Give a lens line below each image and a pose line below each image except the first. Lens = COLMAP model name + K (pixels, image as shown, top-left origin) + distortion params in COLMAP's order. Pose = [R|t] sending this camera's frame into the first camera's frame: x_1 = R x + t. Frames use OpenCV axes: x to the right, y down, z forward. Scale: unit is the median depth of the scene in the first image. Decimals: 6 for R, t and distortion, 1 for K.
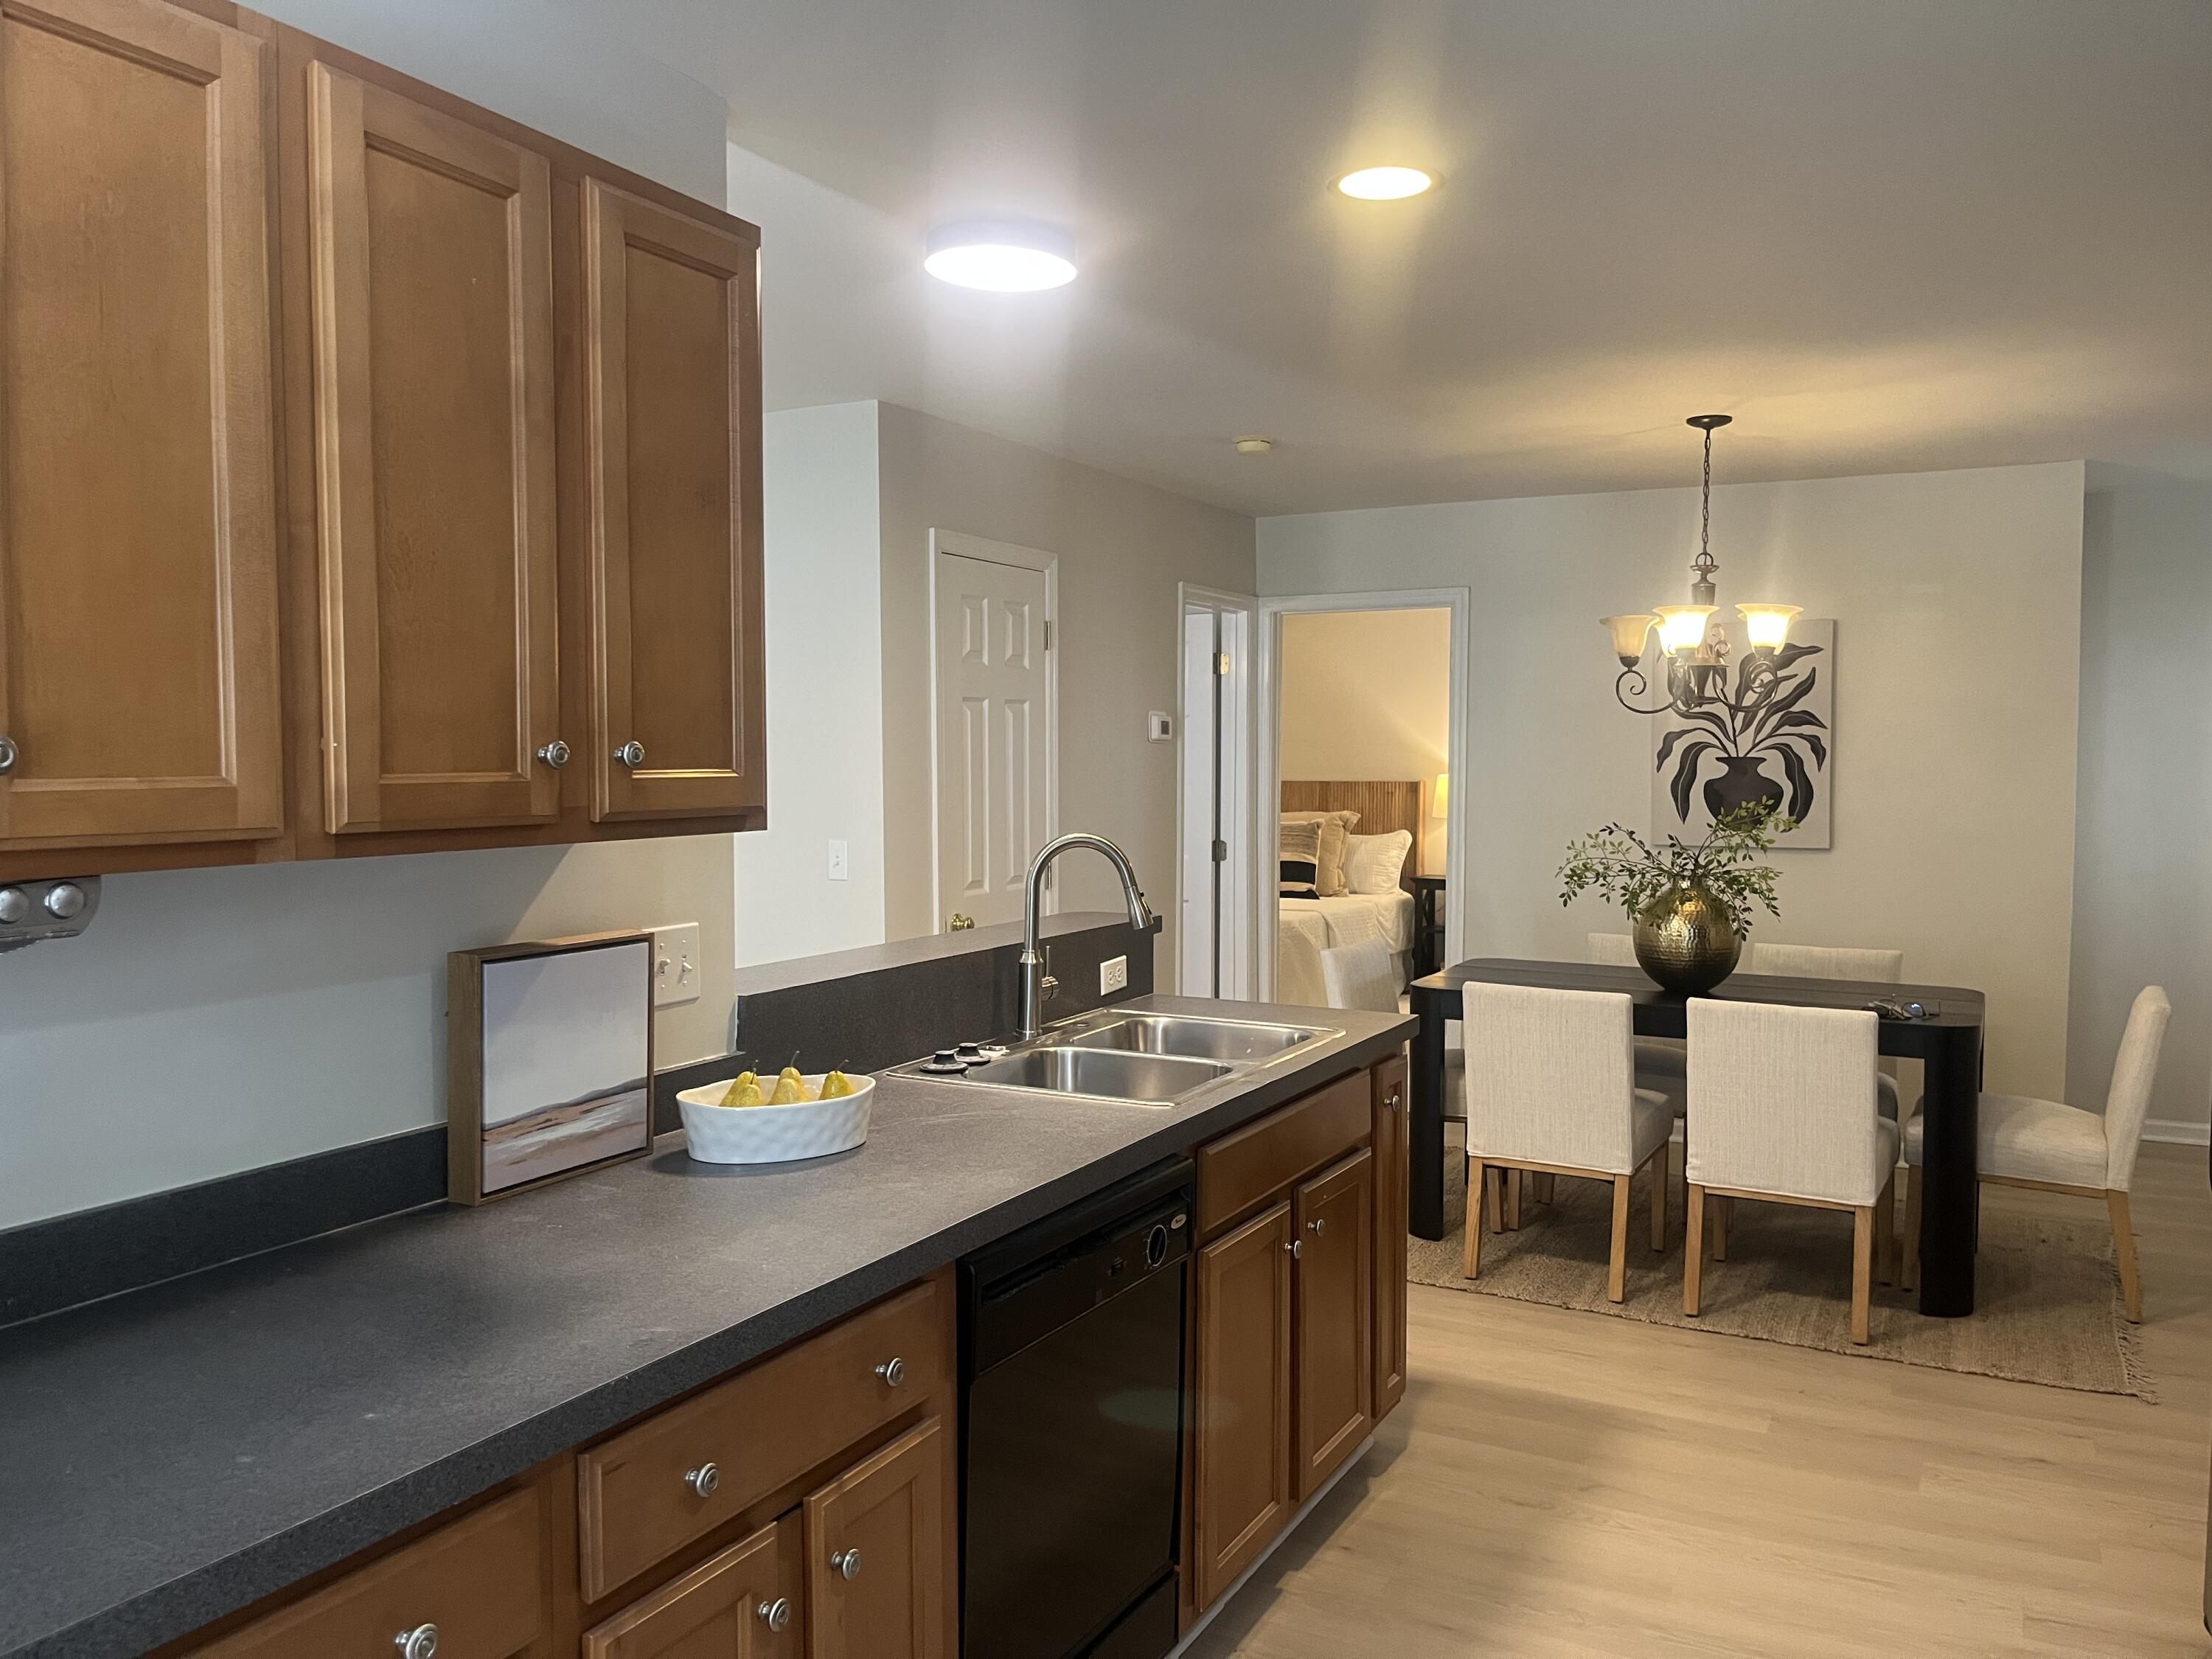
lens RADIAL K [[1678.6, 0, 1105.5], [0, 1678.6, 837.7], [0, 0, 1]] dist [-0.001126, -0.000155]
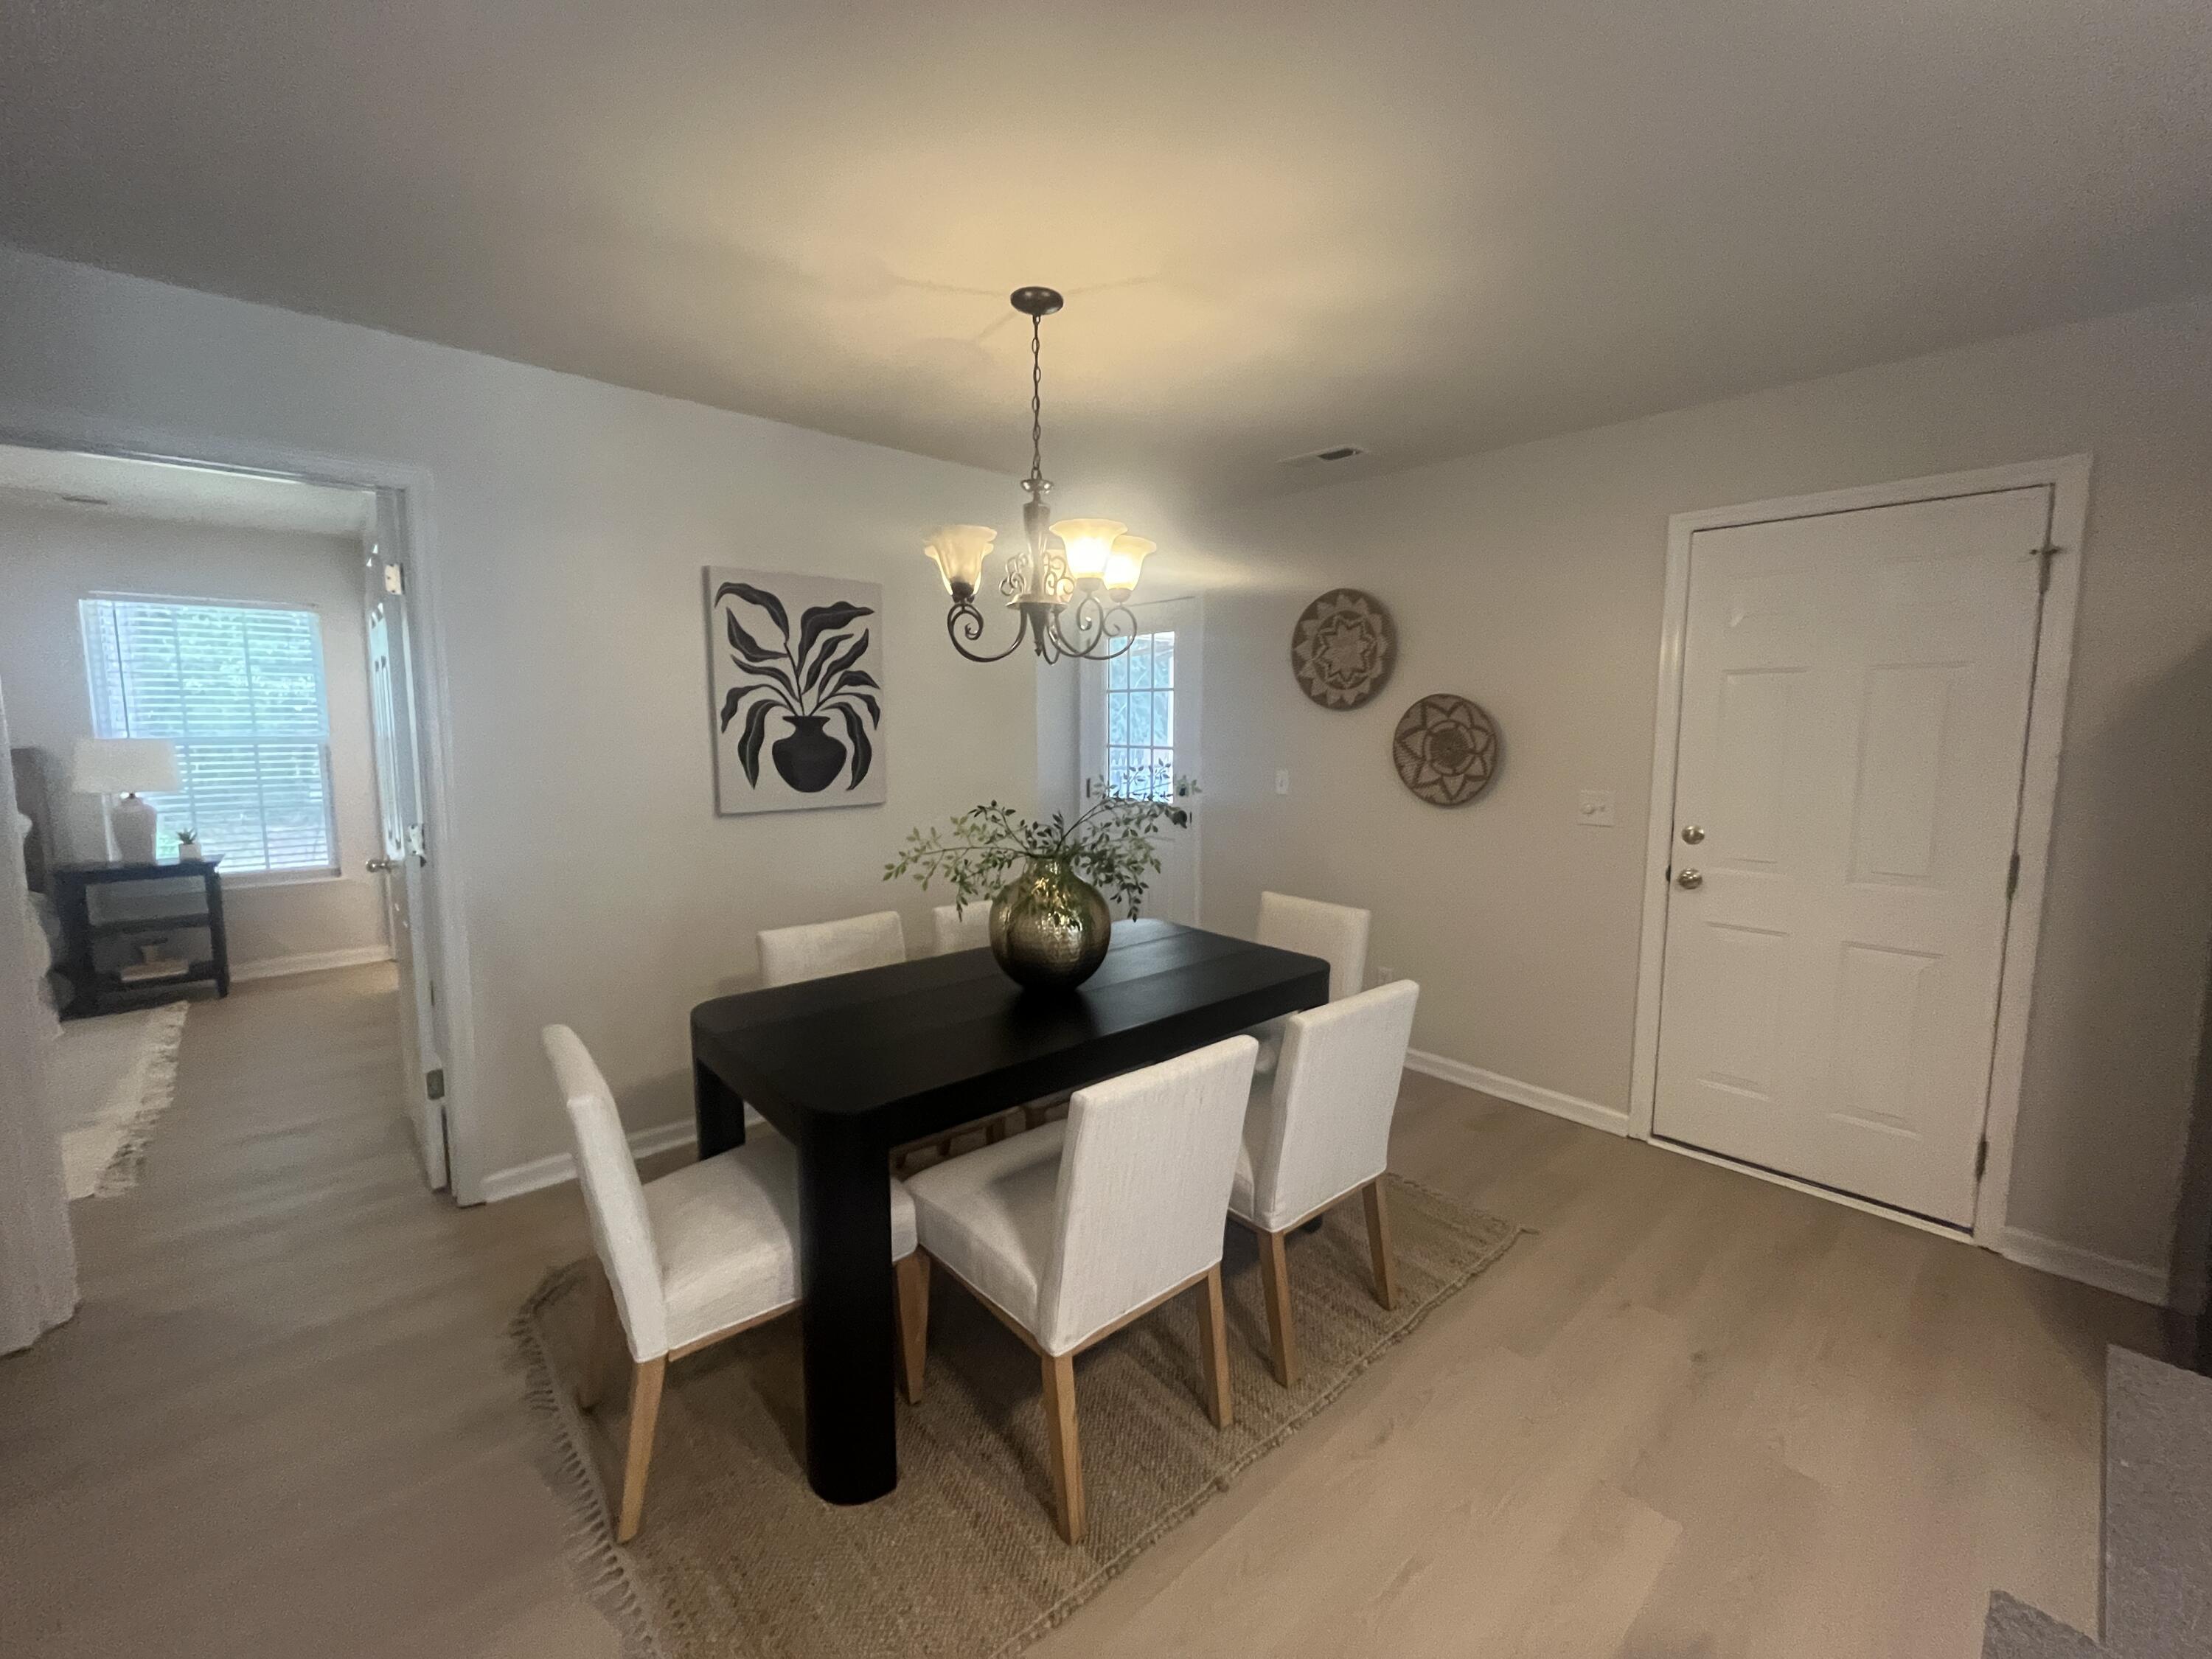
lens RADIAL K [[886.3, 0, 1116.7], [0, 886.3, 825.8], [0, 0, 1]] dist [0.002011, 0.000176]
pose [[0.344835, -0.111511, 0.932016, -0.043580], [0.045138, 0.993740, 0.102196, -0.029422], [-0.937577, 0.006828, 0.347710, 0.653686]]
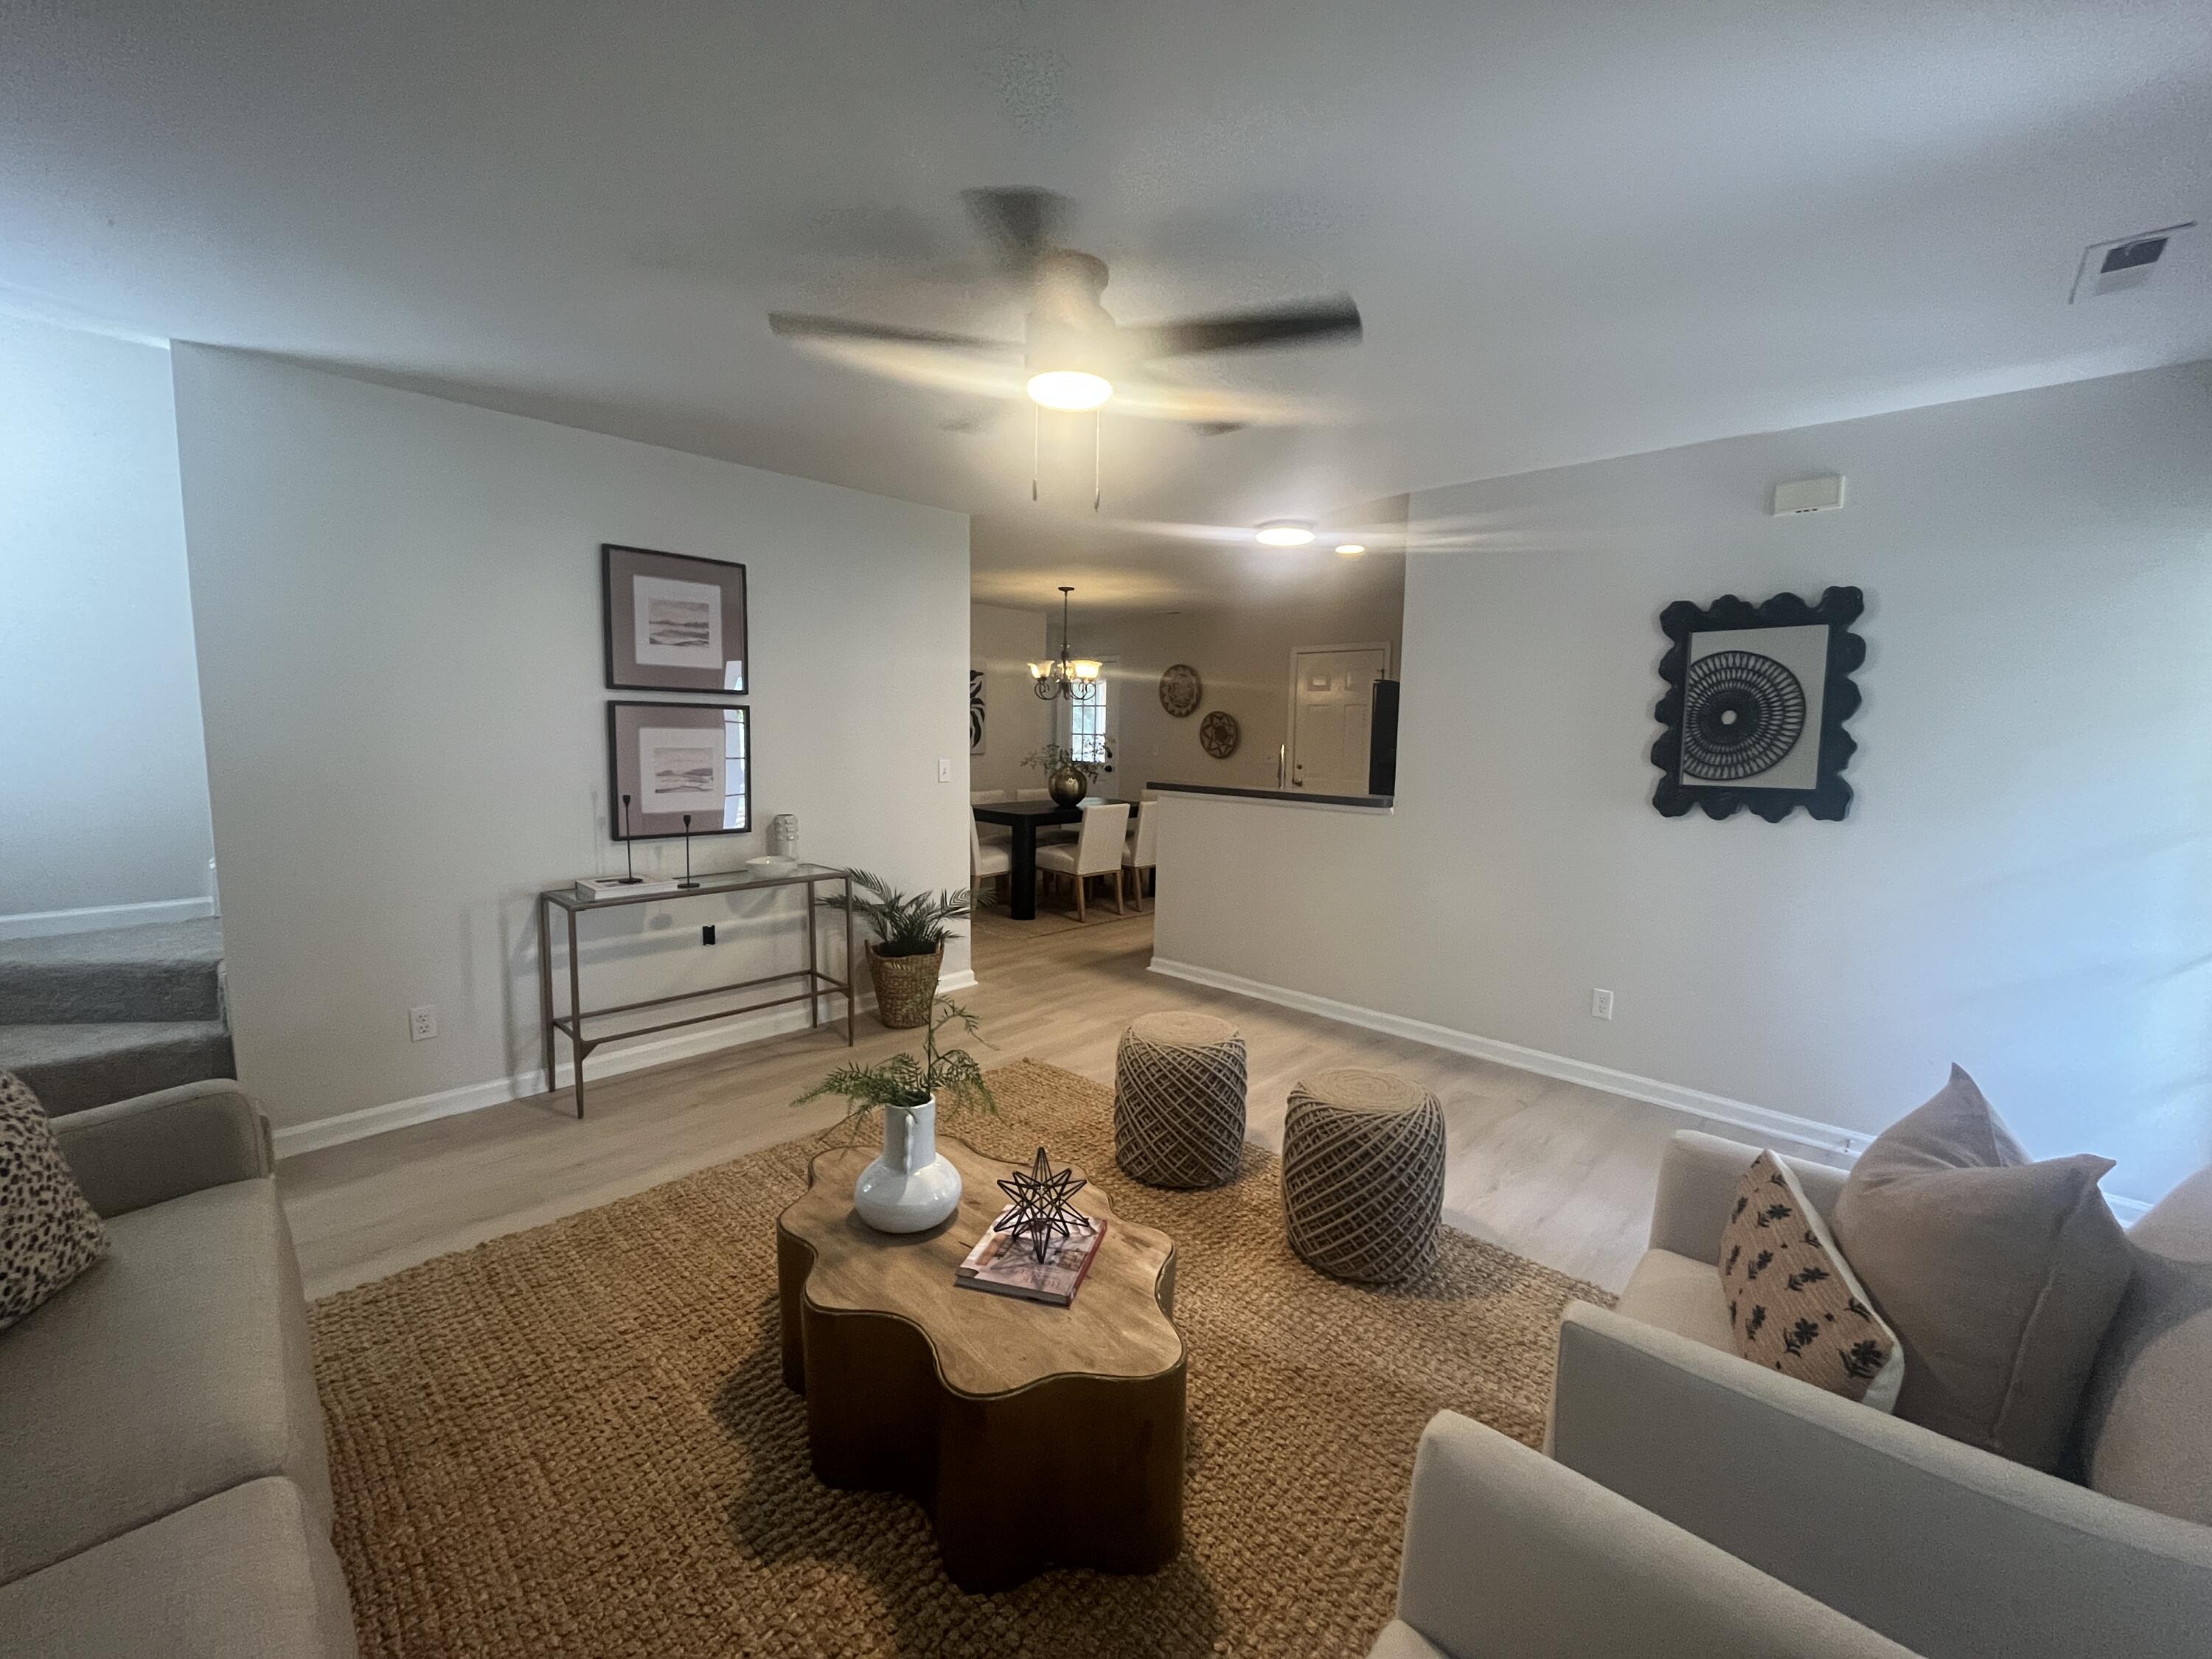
lens RADIAL K [[886.3, 0, 1116.7], [0, 886.3, 825.8], [0, 0, 1]] dist [0.002011, 0.000176]
pose [[0.265905, -0.105175, 0.958245, -0.794213], [0.031650, 0.994447, 0.100366, -0.012690], [-0.963480, 0.003640, 0.267757, 0.442656]]
